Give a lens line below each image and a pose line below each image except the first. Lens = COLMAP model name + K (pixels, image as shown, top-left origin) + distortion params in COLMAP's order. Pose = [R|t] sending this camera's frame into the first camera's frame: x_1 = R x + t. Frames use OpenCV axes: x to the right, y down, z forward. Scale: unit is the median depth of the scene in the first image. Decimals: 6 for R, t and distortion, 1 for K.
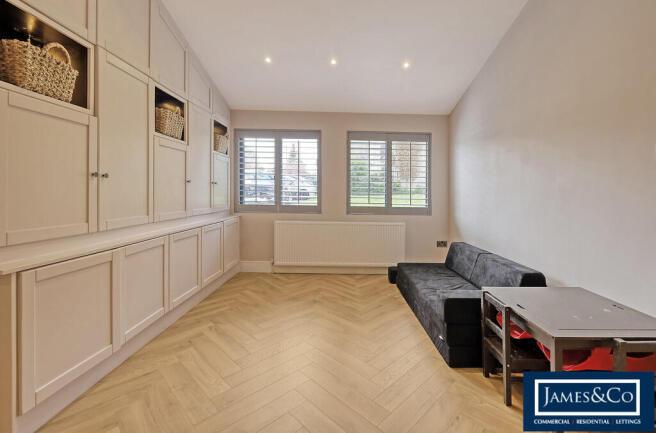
lens RADIAL K [[292.8, 0, 345.8], [0, 292.8, 189.6], [0, 0, 1]] dist [0.000825, 0.000061]
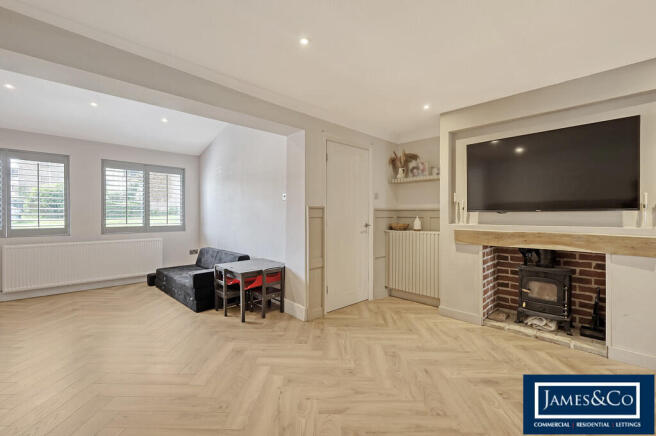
lens RADIAL K [[286.2, 0, 341.5], [0, 286.2, 210.3], [0, 0, 1]] dist [0.002080, 0.000542]
pose [[0.708970, -0.003066, 0.705232, -0.122198], [0.003073, 0.999994, 0.001259, -0.006071], [-0.705232, 0.001275, 0.708975, -0.425609]]
